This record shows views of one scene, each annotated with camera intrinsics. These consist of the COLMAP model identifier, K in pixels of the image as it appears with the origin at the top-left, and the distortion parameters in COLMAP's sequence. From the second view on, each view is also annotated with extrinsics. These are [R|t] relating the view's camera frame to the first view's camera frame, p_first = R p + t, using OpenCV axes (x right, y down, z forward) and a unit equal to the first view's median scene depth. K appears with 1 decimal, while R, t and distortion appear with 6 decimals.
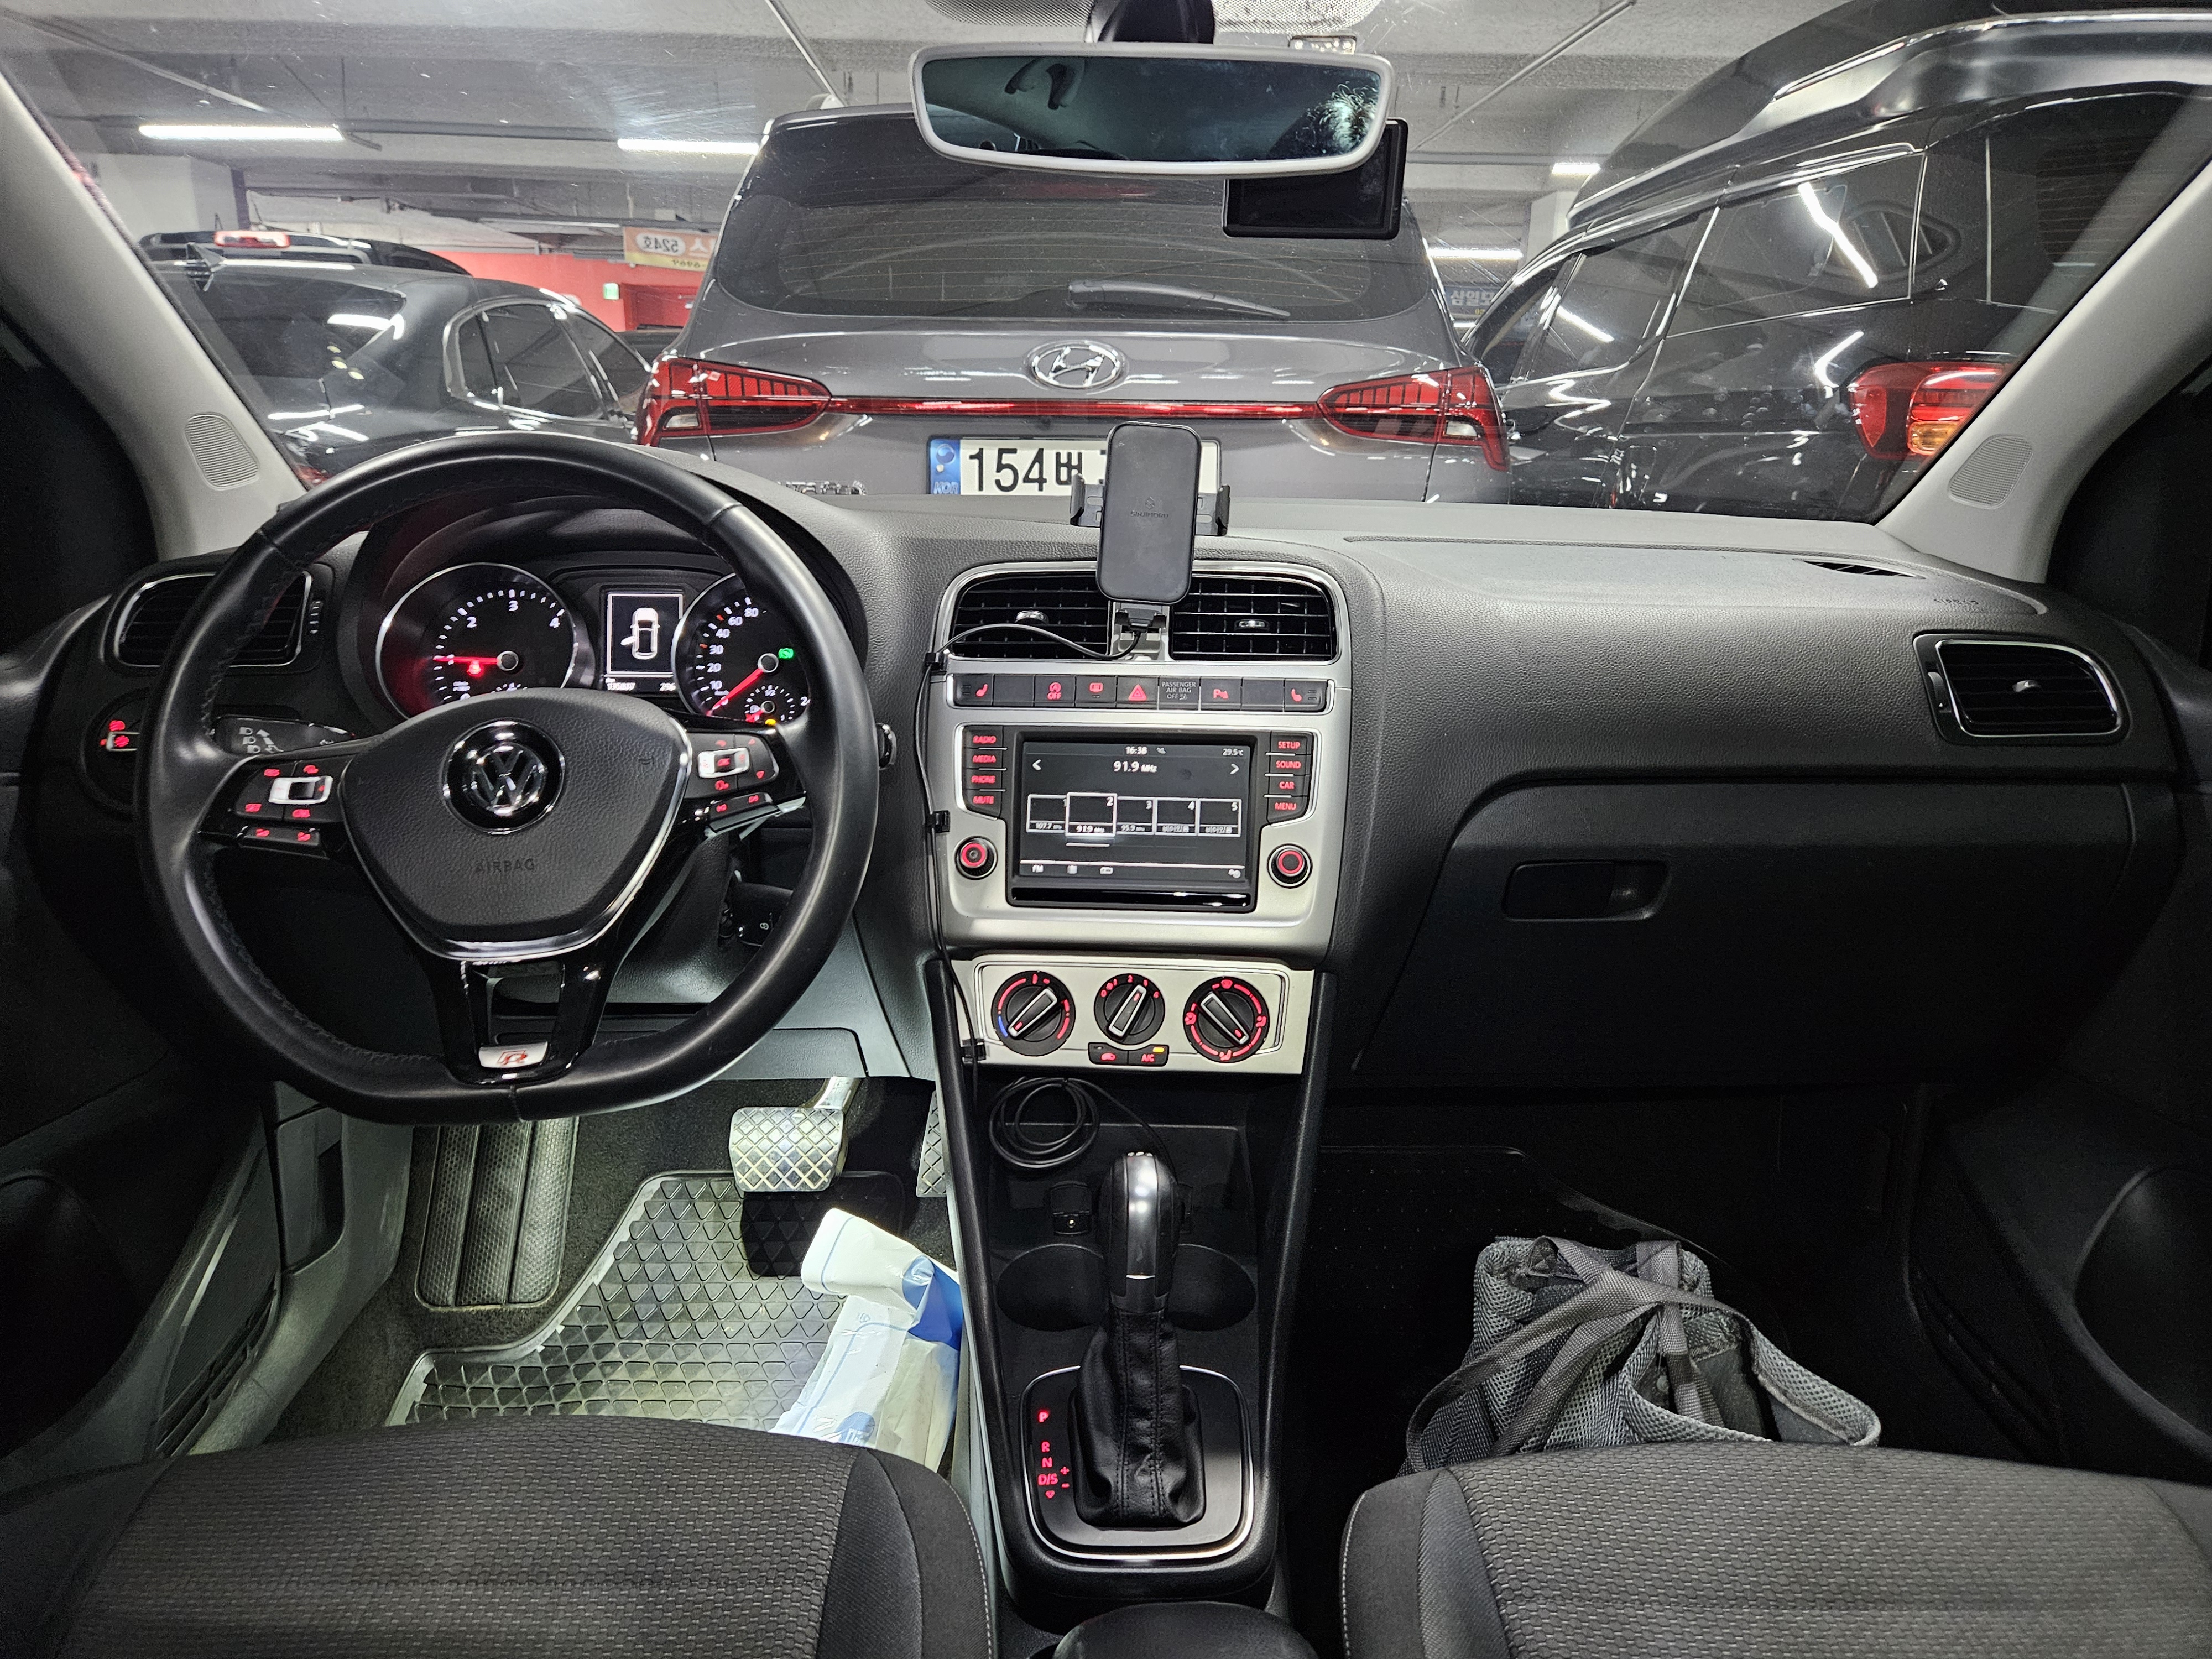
lens RADIAL K [[1480.4, 0, 1117.7], [0, 1480.4, 846.9], [0, 0, 1]] dist [0.046496, -0.048584]
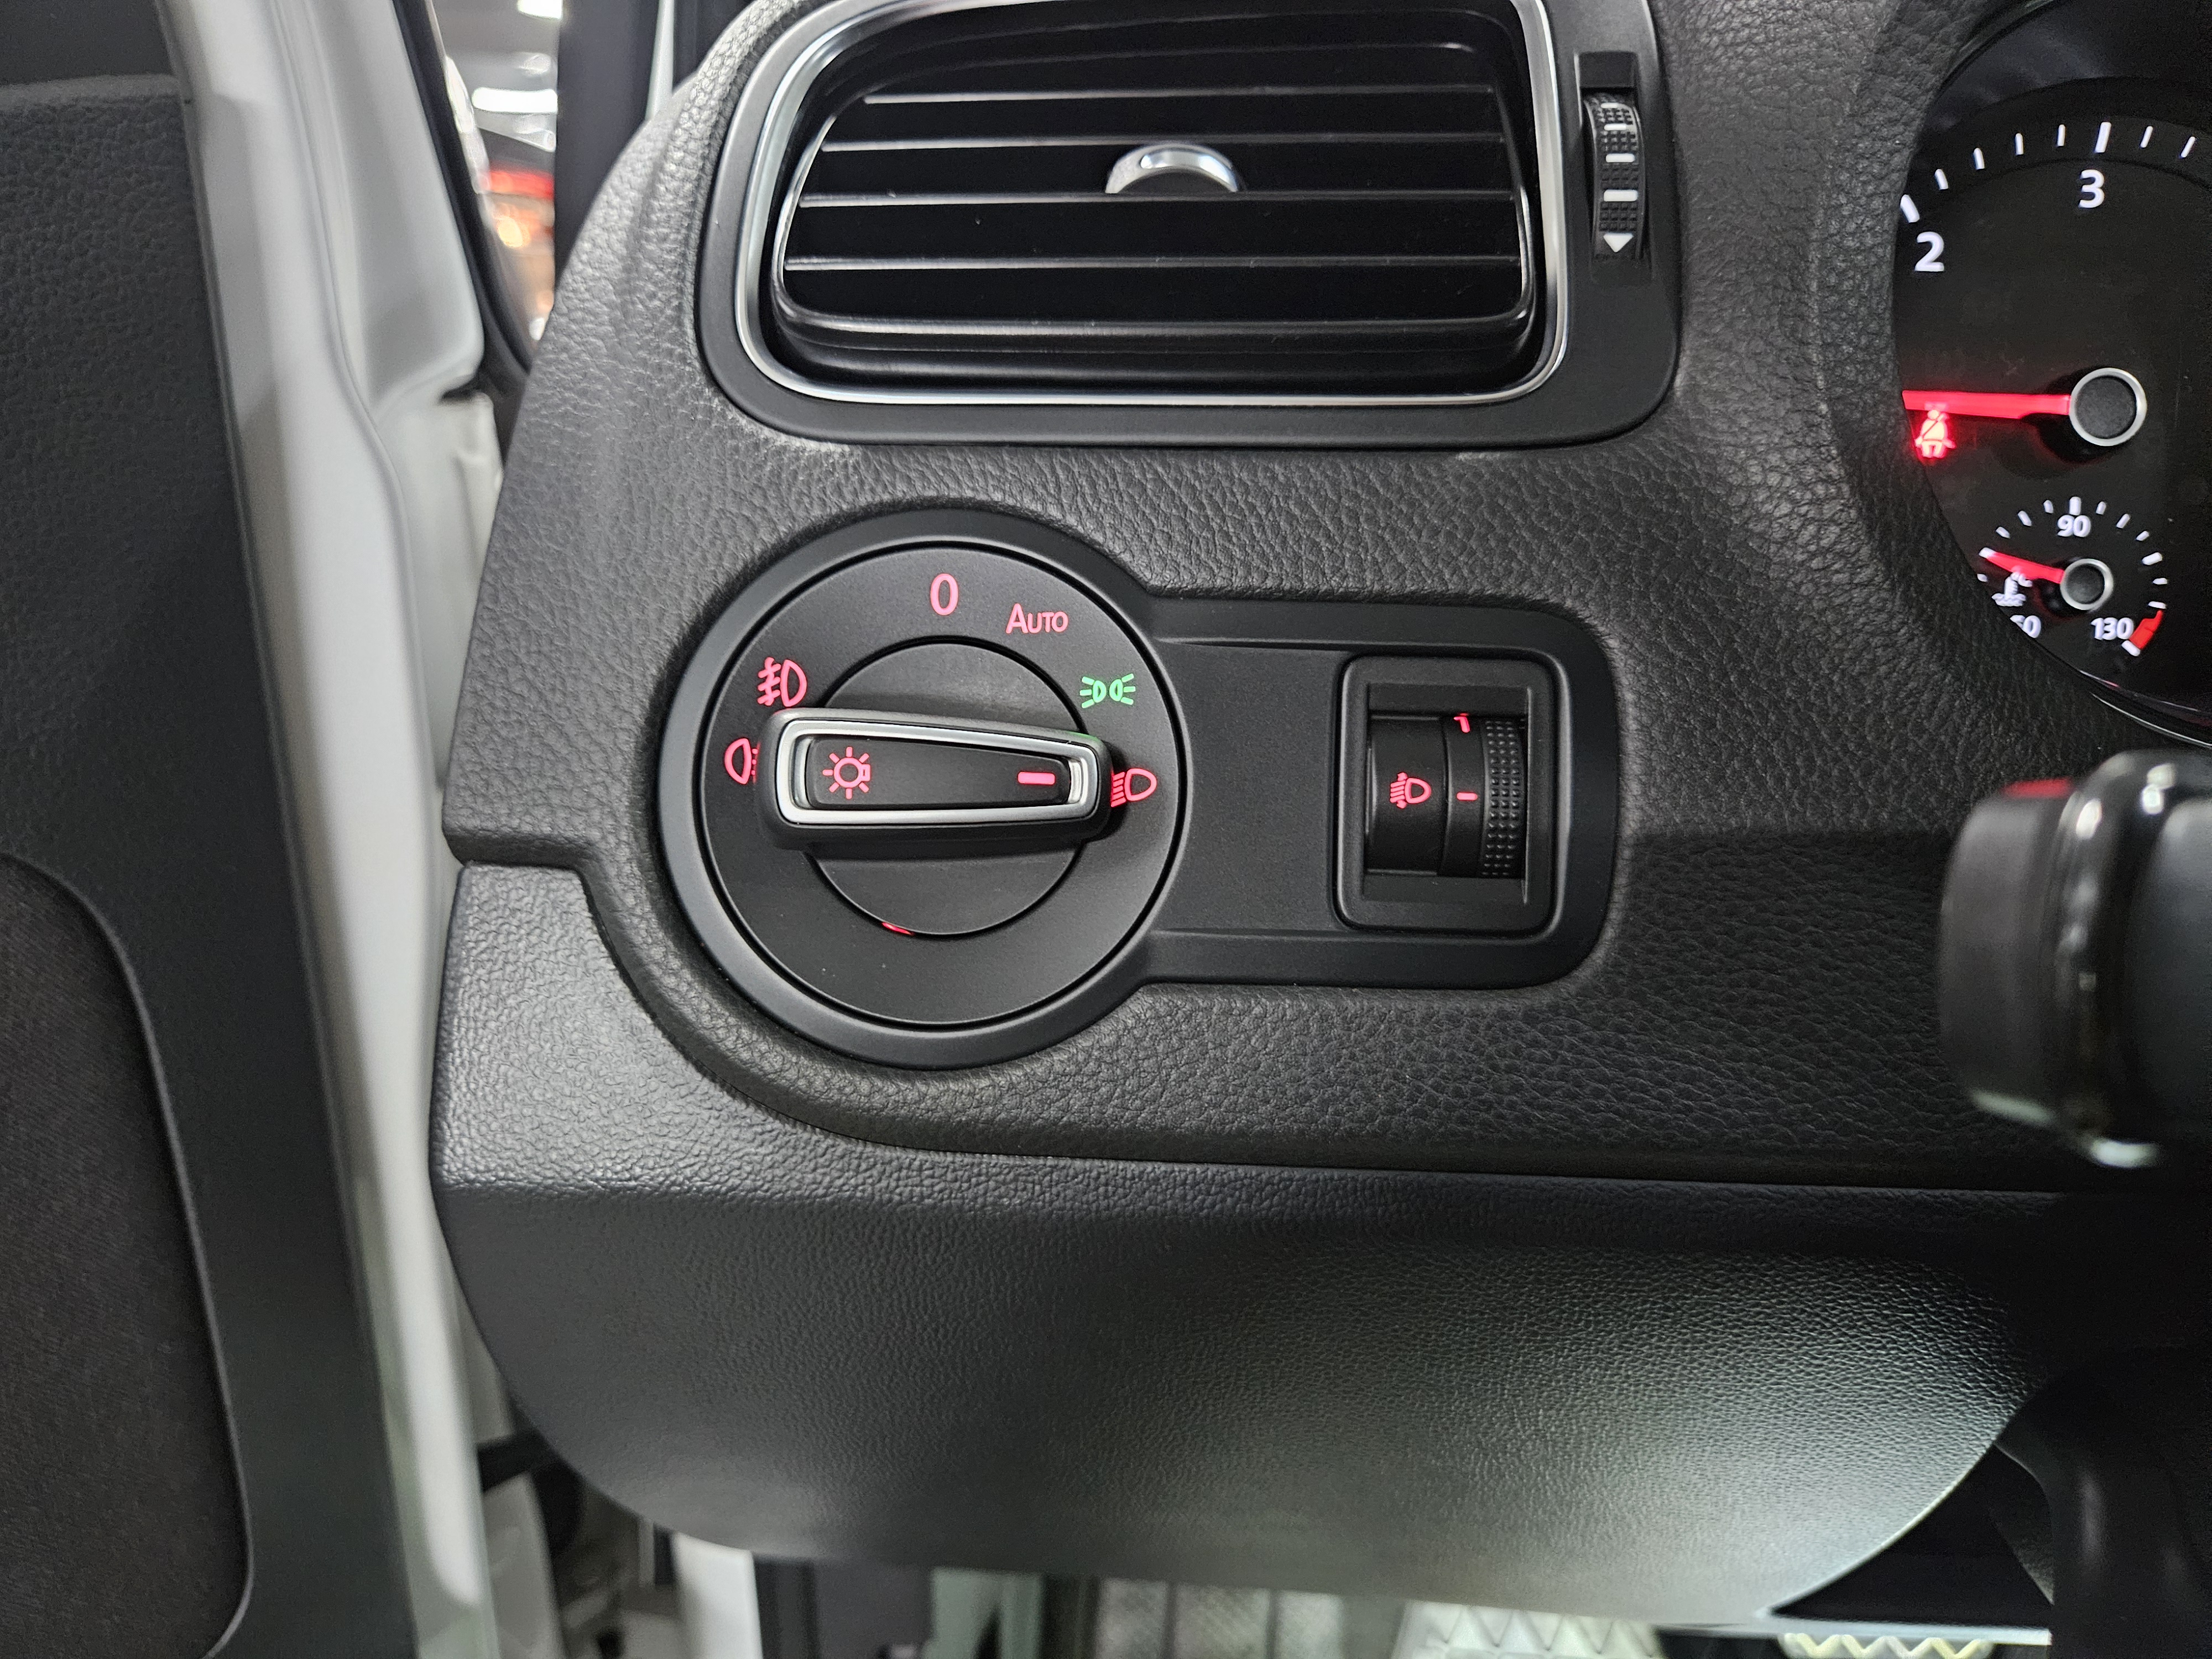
lens RADIAL K [[1480.4, 0, 1102.4], [0, 1480.4, 832.3], [0, 0, 1]] dist [0.046496, -0.048584]
pose [[0.995782, 0.033708, -0.085336, -0.590863], [-0.023734, 0.993046, 0.115309, -0.083523], [0.088630, -0.112797, 0.989657, 0.774351]]
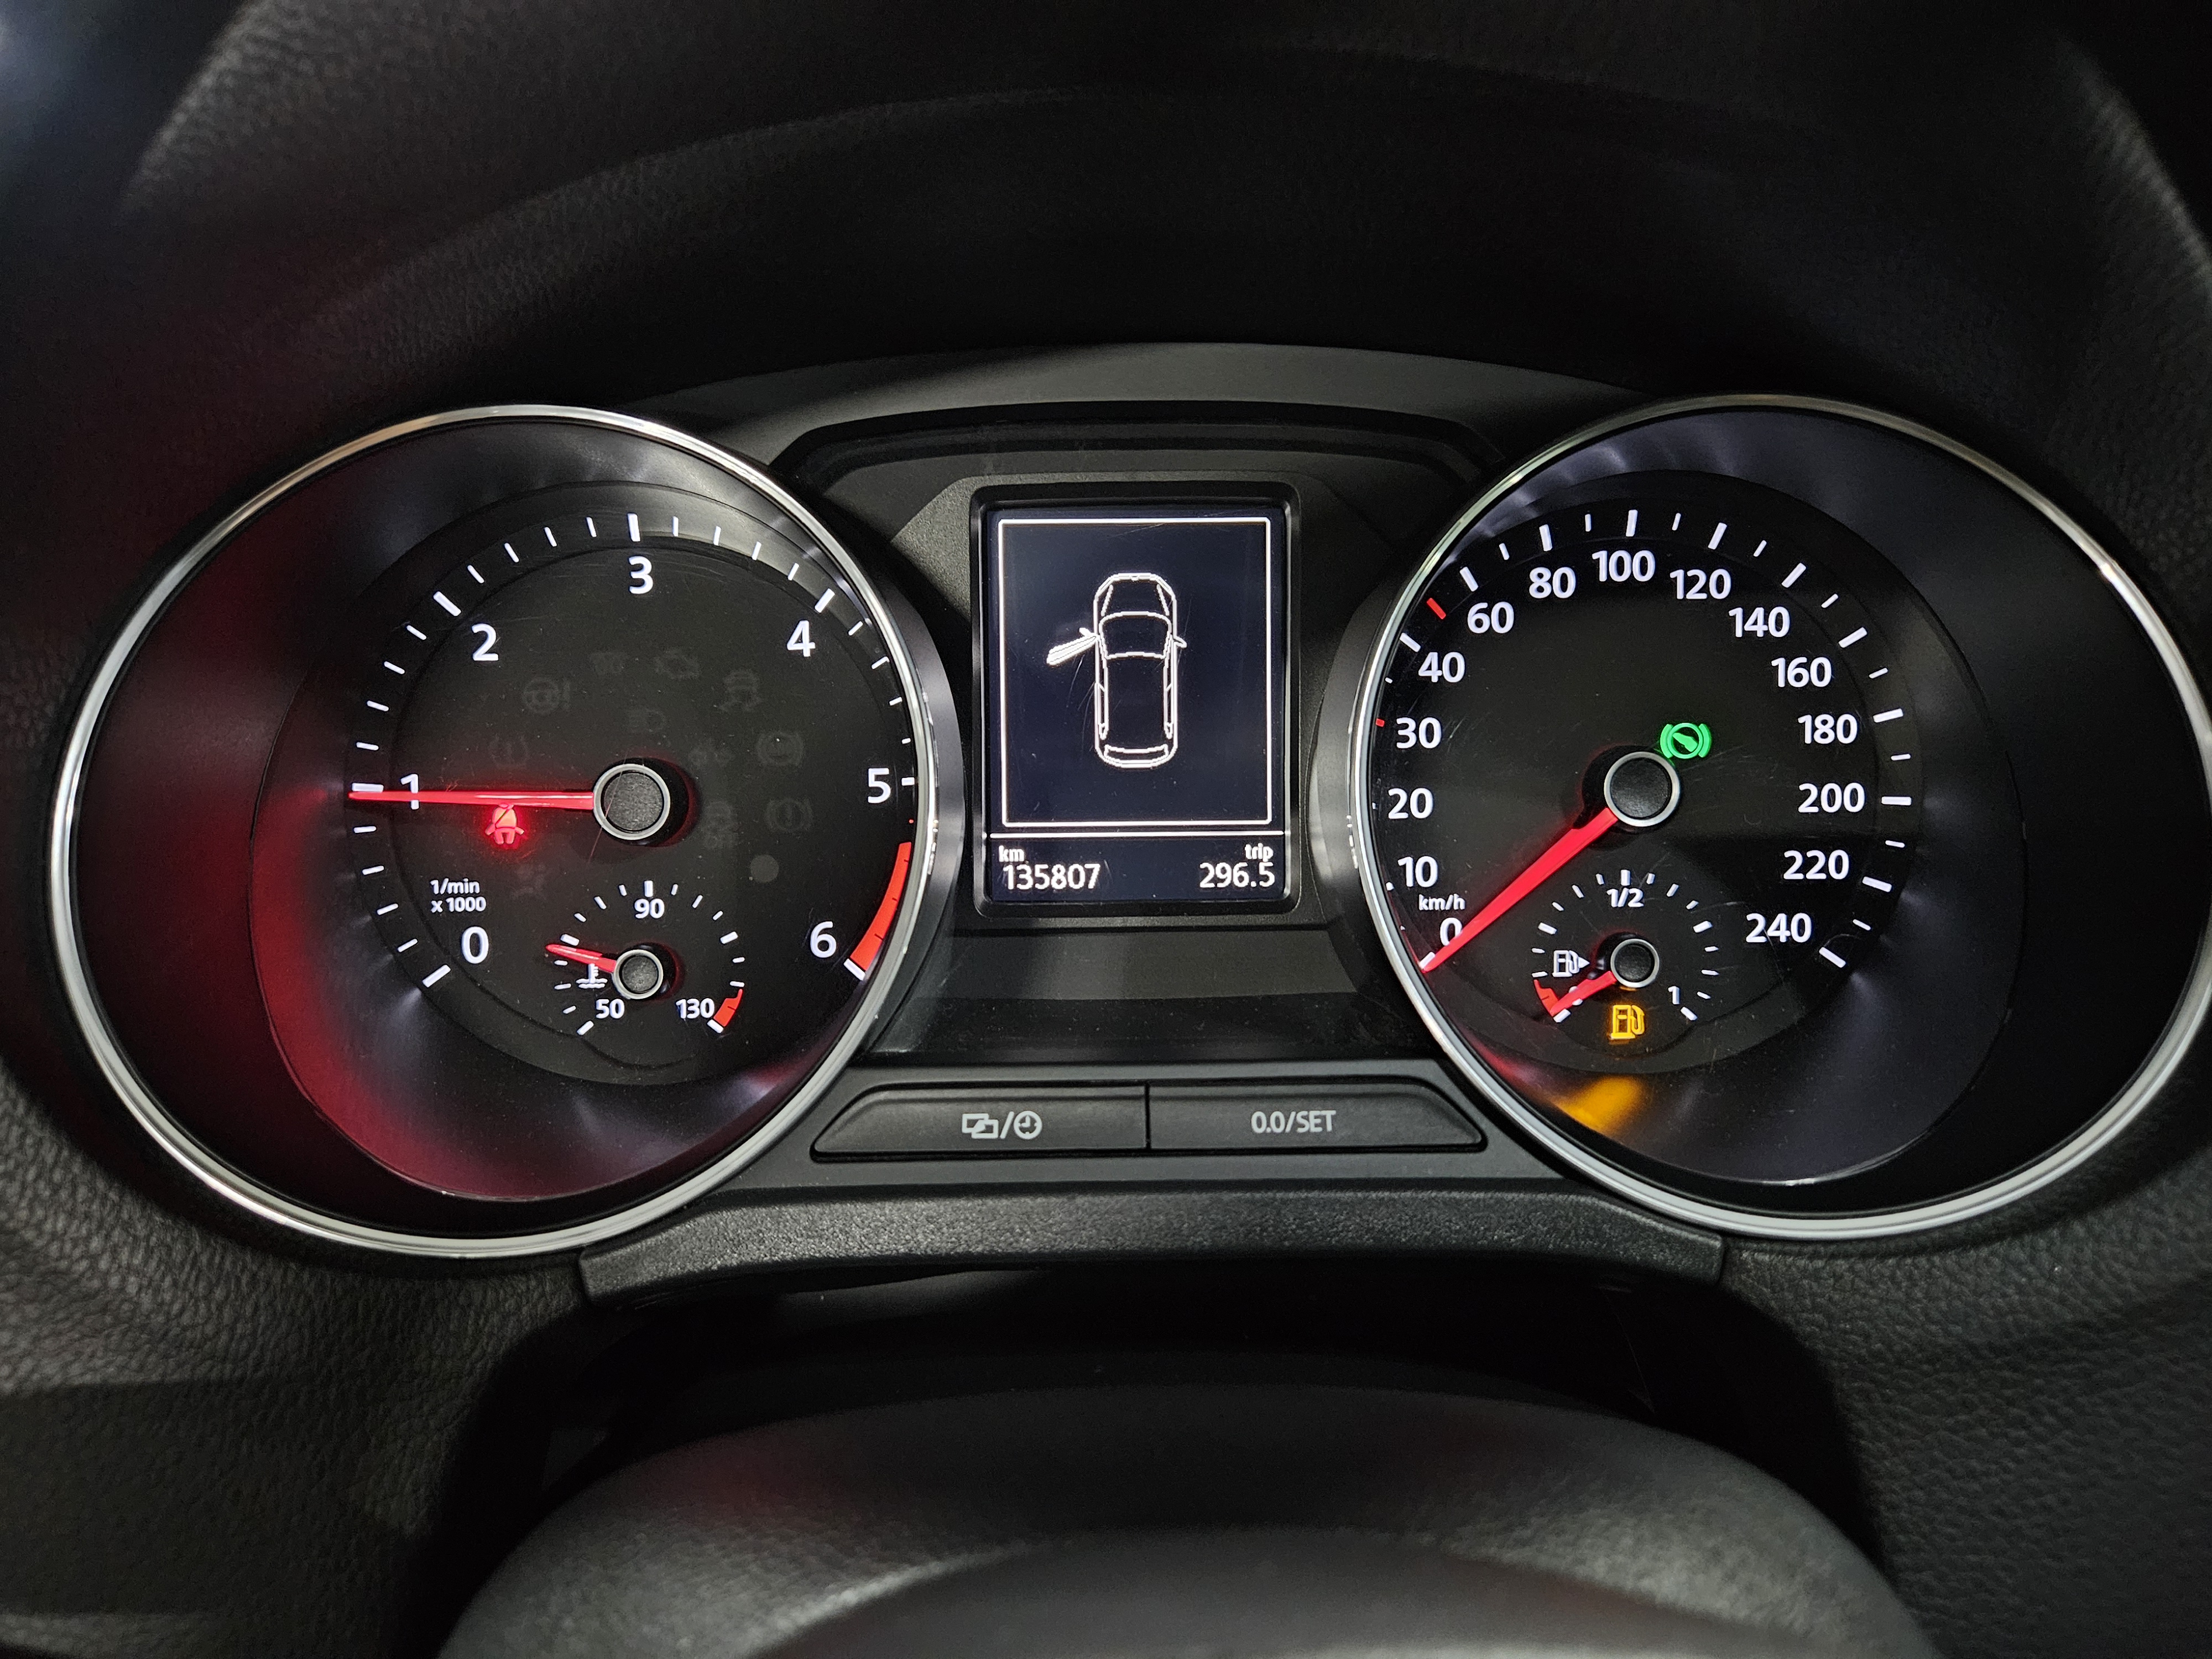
lens RADIAL K [[1480.4, 0, 1099.7], [0, 1480.4, 850.2], [0, 0, 1]] dist [0.046496, -0.048584]
pose [[0.999159, -0.006375, -0.040508, -0.340827], [0.010767, 0.993967, 0.109149, -0.152655], [0.039568, -0.109493, 0.993200, 0.801265]]
